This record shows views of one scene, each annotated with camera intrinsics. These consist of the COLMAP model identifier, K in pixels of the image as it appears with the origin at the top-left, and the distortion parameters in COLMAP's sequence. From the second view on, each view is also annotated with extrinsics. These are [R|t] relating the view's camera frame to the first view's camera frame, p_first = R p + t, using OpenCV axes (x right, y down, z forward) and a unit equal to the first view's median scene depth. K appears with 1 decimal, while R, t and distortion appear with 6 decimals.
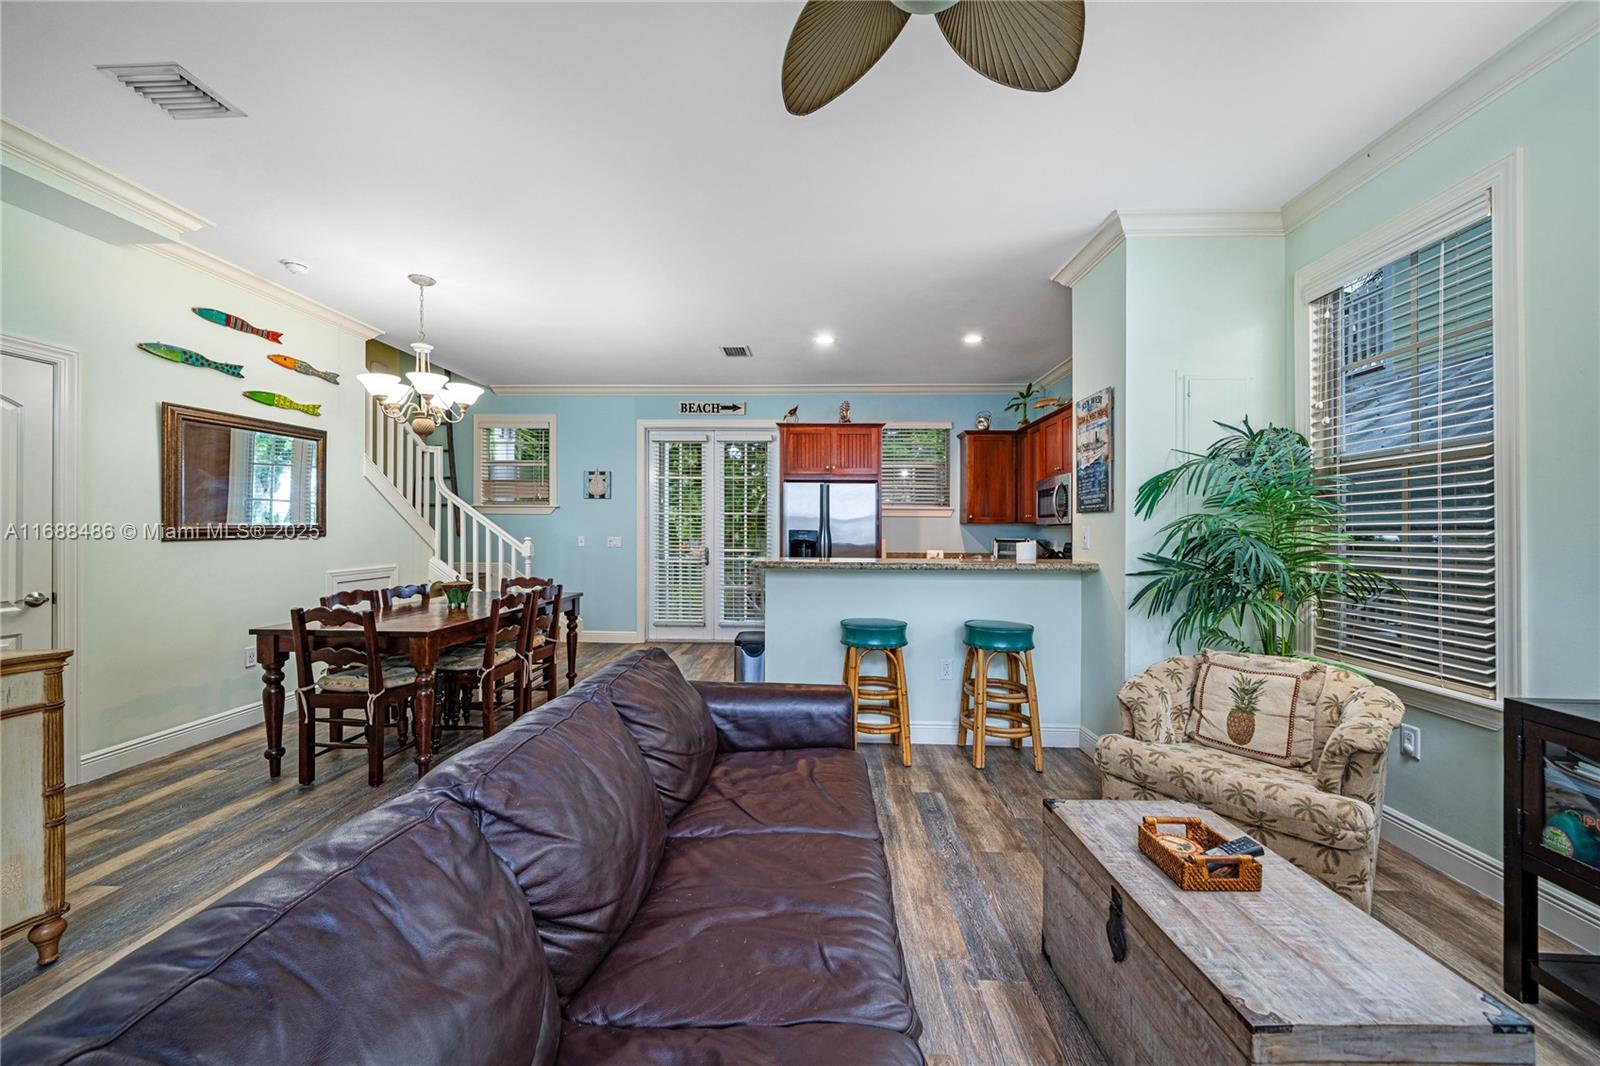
lens RADIAL K [[597.9, 0, 795.9], [0, 597.9, 526.8], [0, 0, 1]] dist [-0.001509, -0.000143]
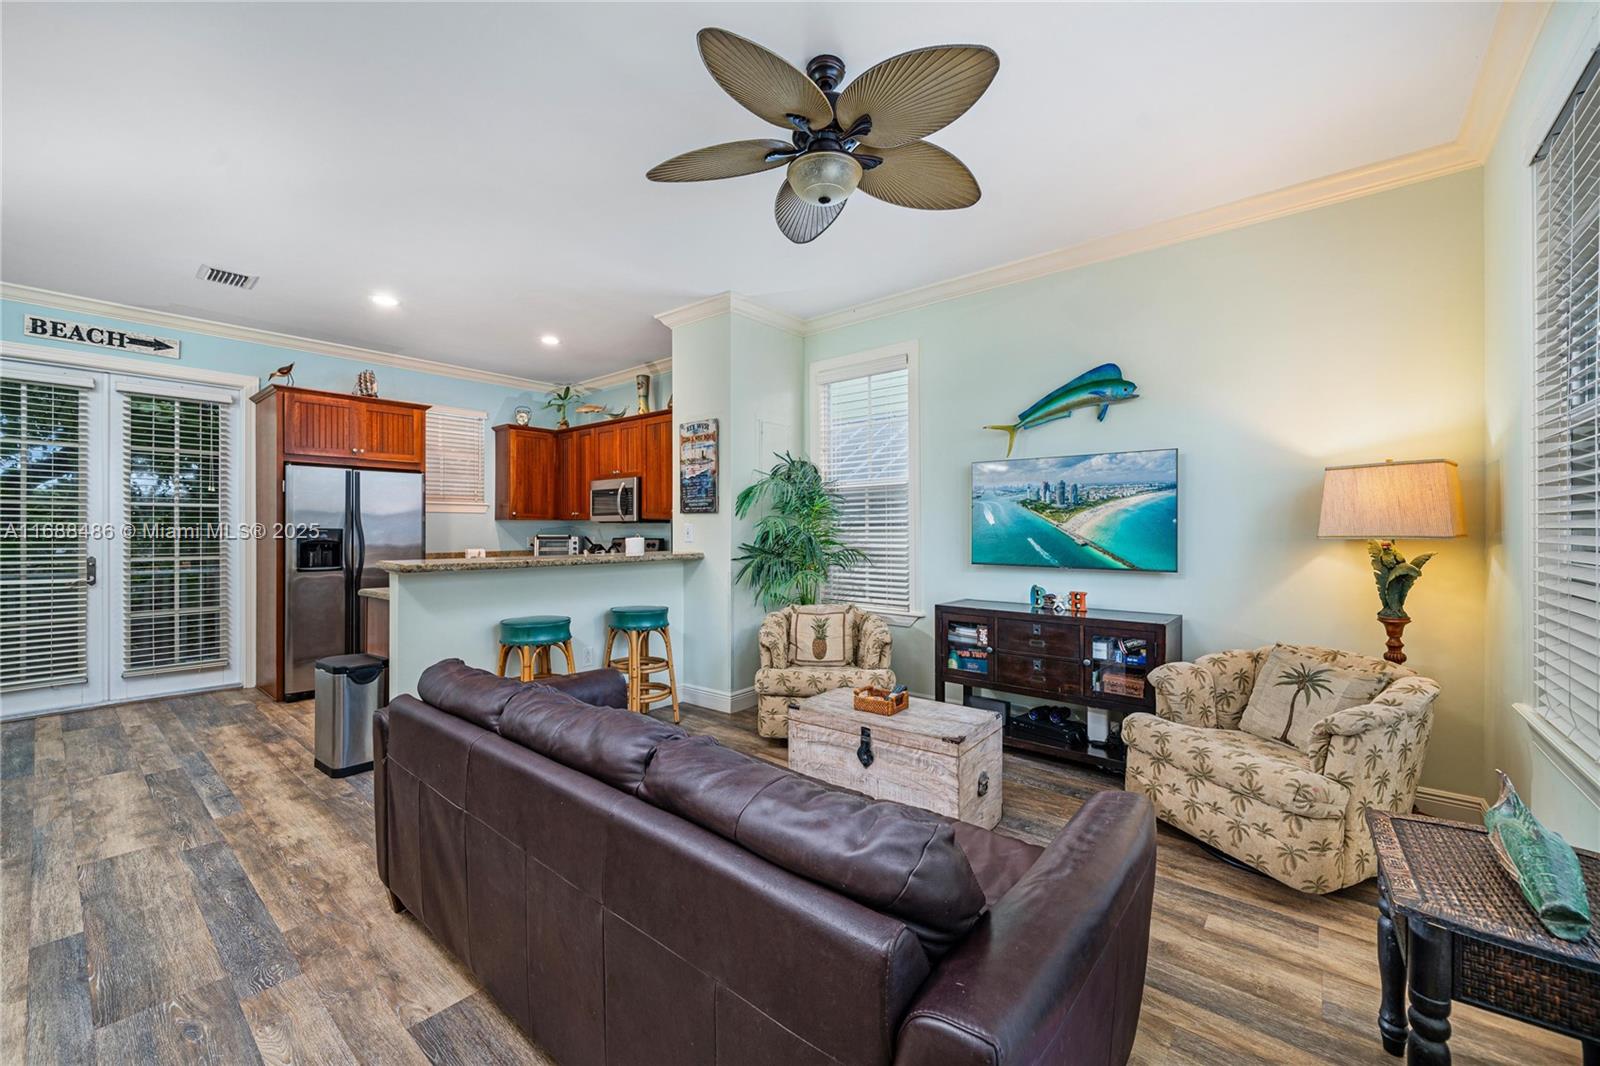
lens RADIAL K [[635.5, 0, 795.7], [0, 635.5, 526.7], [0, 0, 1]] dist [0.006100, -0.000671]
pose [[0.611728, -0.004406, 0.791056, -0.358717], [-0.000646, 0.999981, 0.006069, -0.002413], [-0.791068, -0.004224, 0.611714, 0.001255]]
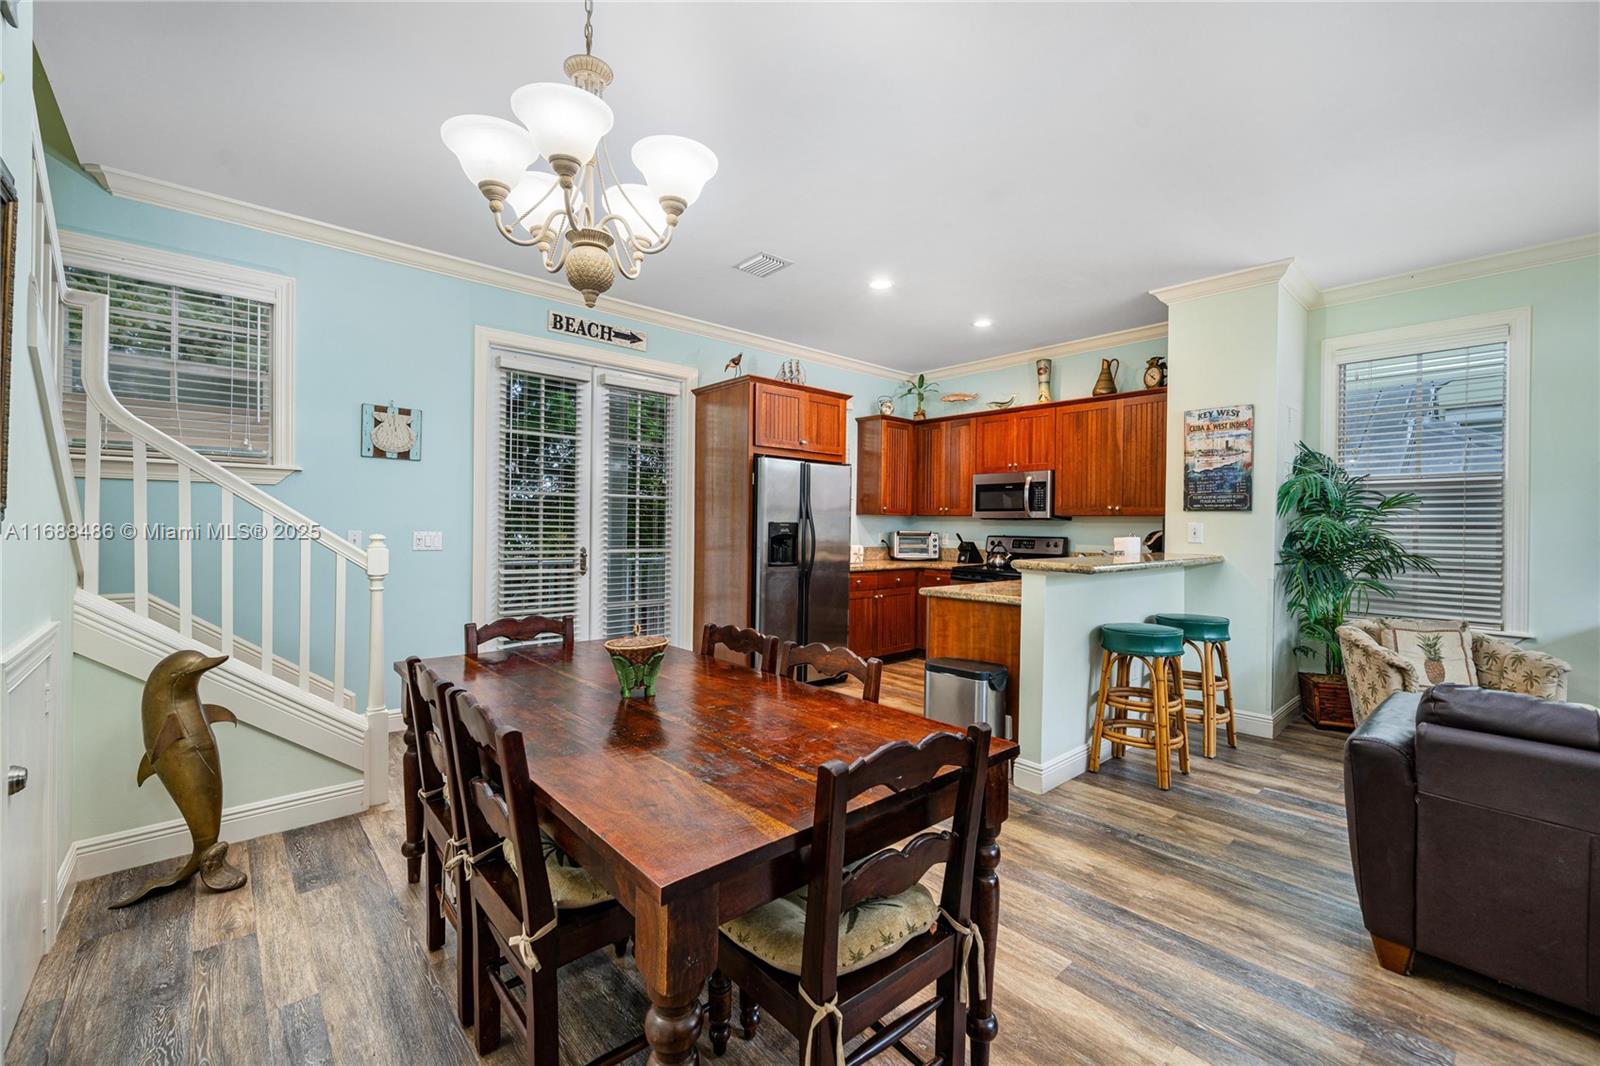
lens RADIAL K [[663.5, 0, 799.0], [0, 663.5, 523.6], [0, 0, 1]] dist [0.002190, 0.000287]
pose [[0.714042, 0.004075, 0.700091, -0.757497], [-0.013478, 0.999878, 0.007927, 0.000916], [-0.699973, -0.015096, 0.714009, 0.517223]]
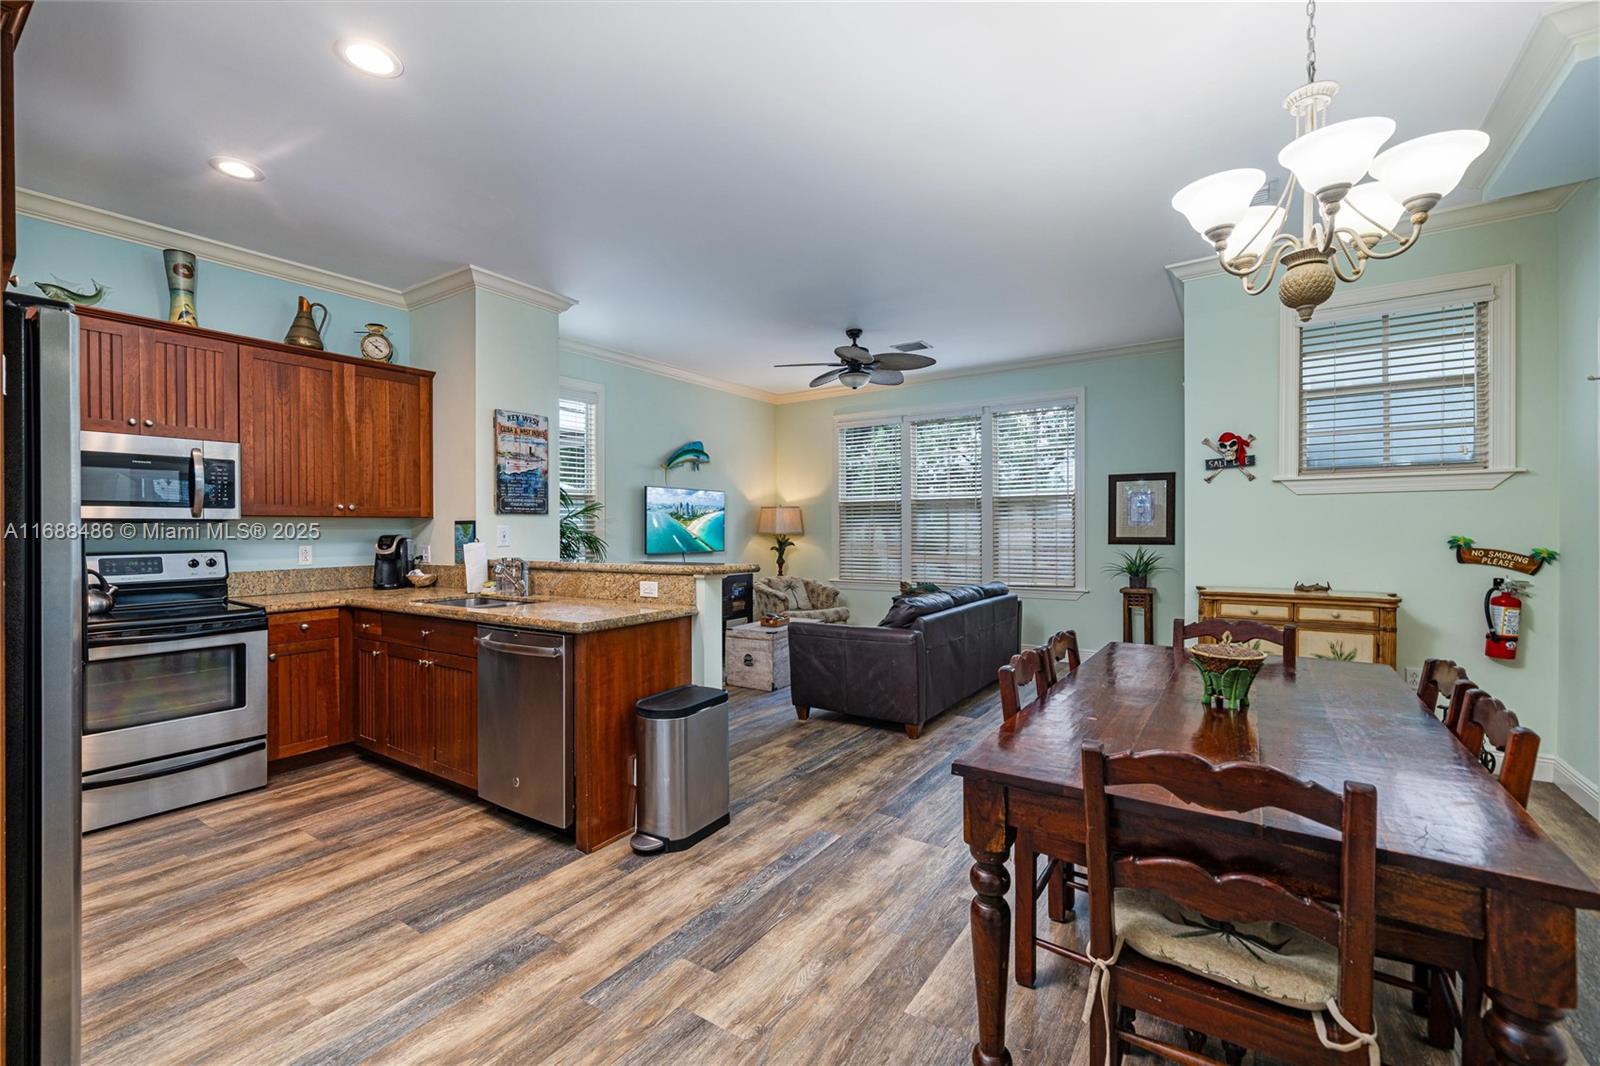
lens RADIAL K [[663.5, 0, 796.8], [0, 663.5, 534.1], [0, 0, 1]] dist [0.002190, 0.000287]
pose [[-0.847790, -0.002766, 0.530324, -0.509127], [-0.000679, 0.999991, 0.004130, 0.007814], [-0.530331, 0.003142, -0.847785, 1.436422]]
